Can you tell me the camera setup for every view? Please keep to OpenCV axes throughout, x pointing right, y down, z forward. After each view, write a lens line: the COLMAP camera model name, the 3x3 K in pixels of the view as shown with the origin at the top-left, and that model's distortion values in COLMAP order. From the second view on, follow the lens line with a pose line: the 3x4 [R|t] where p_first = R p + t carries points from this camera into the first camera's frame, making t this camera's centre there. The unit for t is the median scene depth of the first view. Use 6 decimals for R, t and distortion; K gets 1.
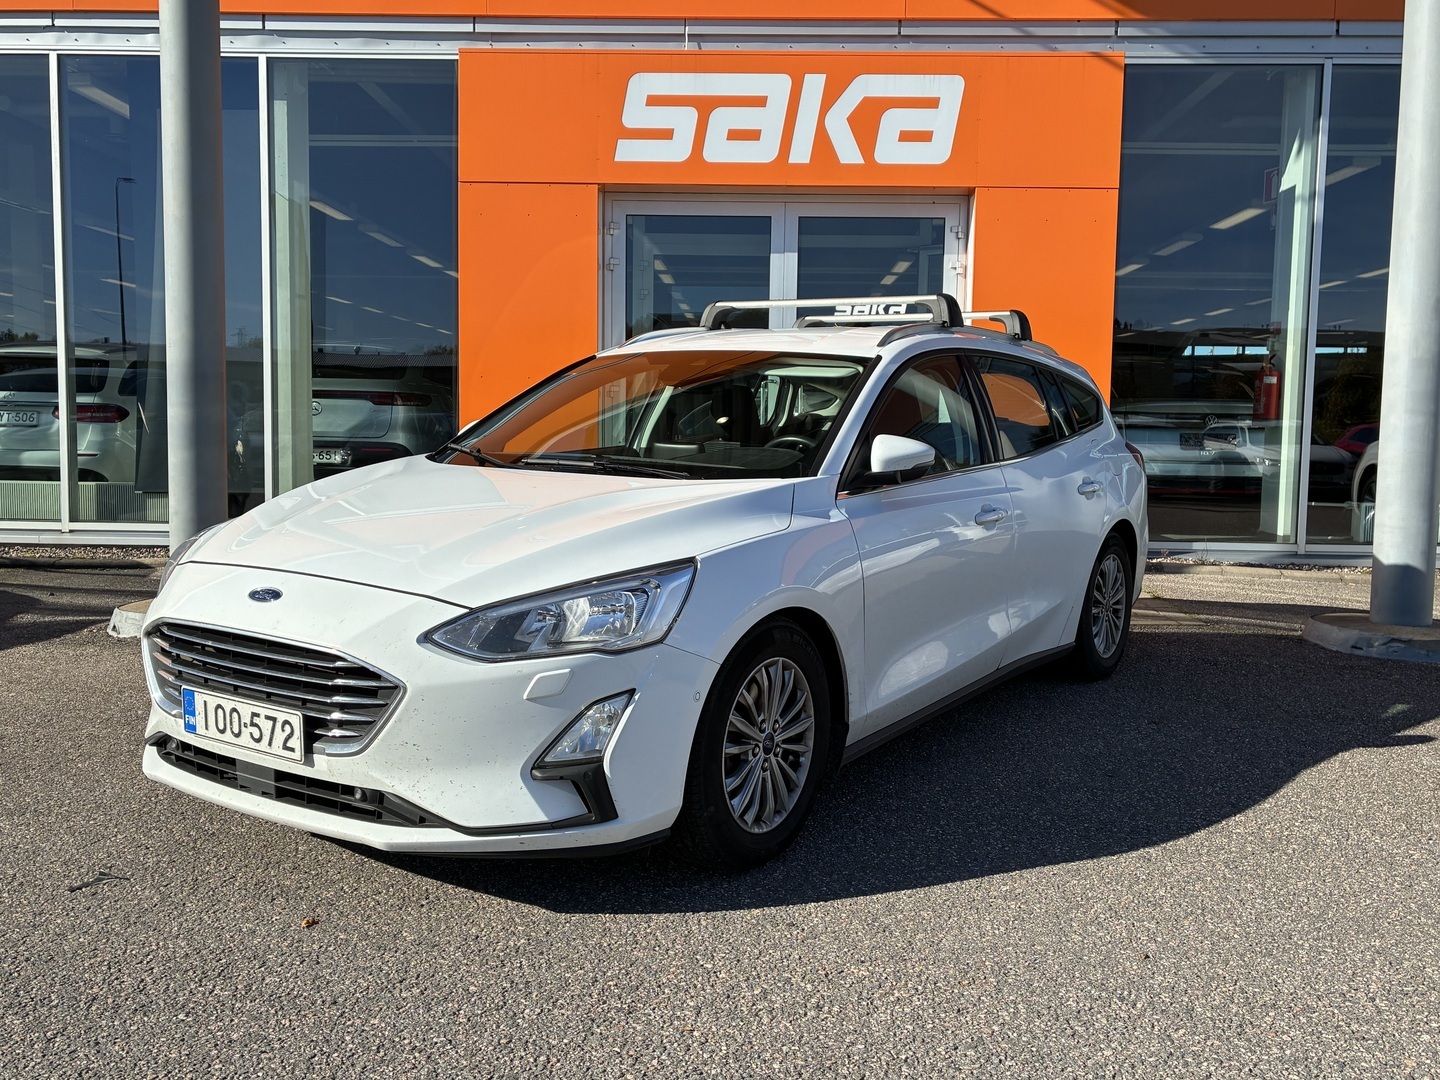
lens RADIAL K [[1279.6, 0, 730.3], [0, 1279.6, 537.2], [0, 0, 1]] dist [0.017088, -0.007645]
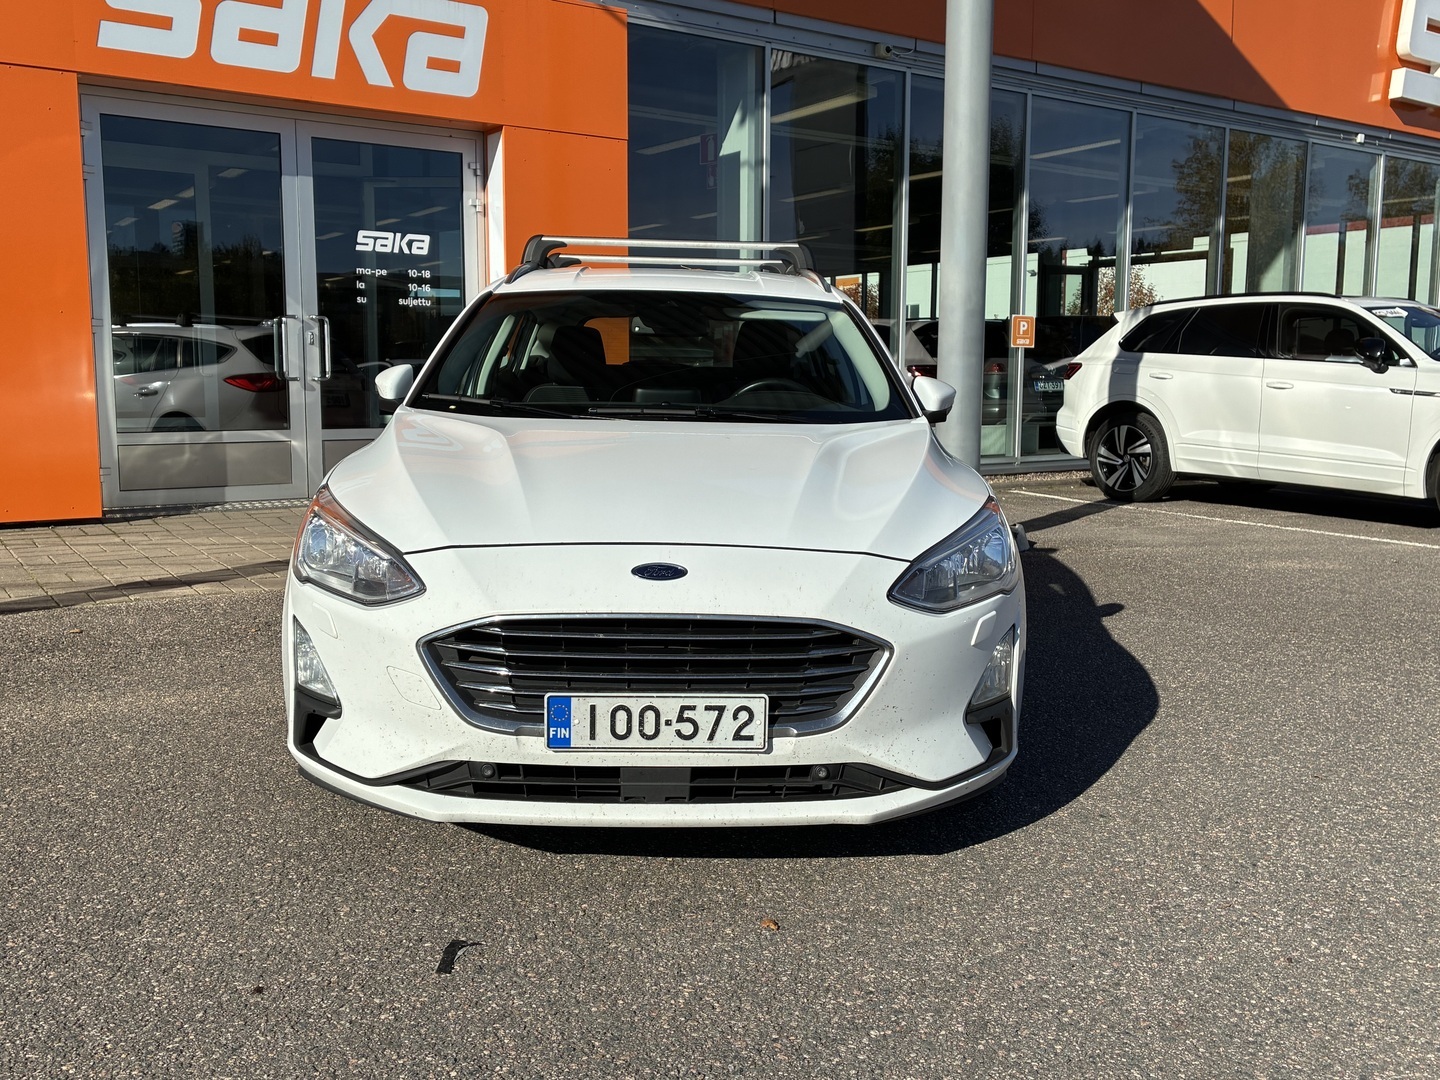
lens RADIAL K [[1279.6, 0, 726.6], [0, 1279.6, 529.6], [0, 0, 1]] dist [0.017088, -0.007645]
pose [[0.811392, -0.081312, 0.578819, -0.268611], [0.057965, 0.996589, 0.058745, -0.010061], [-0.581622, -0.014114, 0.813337, 0.090146]]
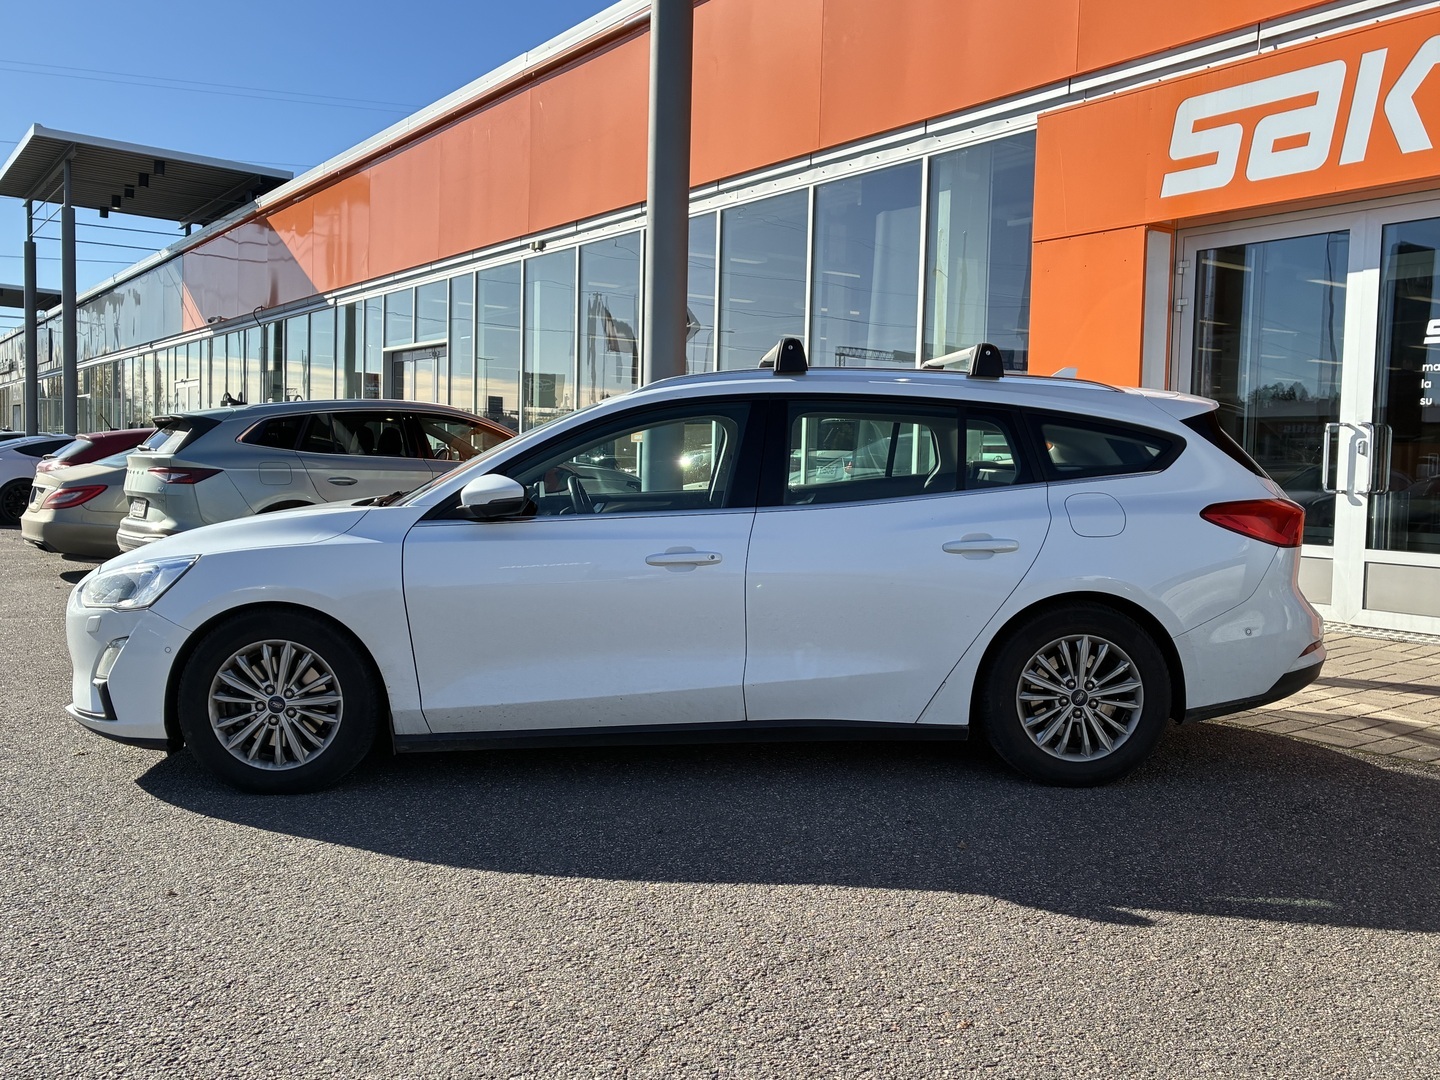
lens RADIAL K [[1279.6, 0, 725.9], [0, 1279.6, 543.8], [0, 0, 1]] dist [0.017088, -0.007645]
pose [[0.603234, 0.048661, -0.796078, 0.483158], [-0.081400, 0.996681, -0.000759, -0.014632], [0.793399, 0.065259, 0.605193, 0.197481]]
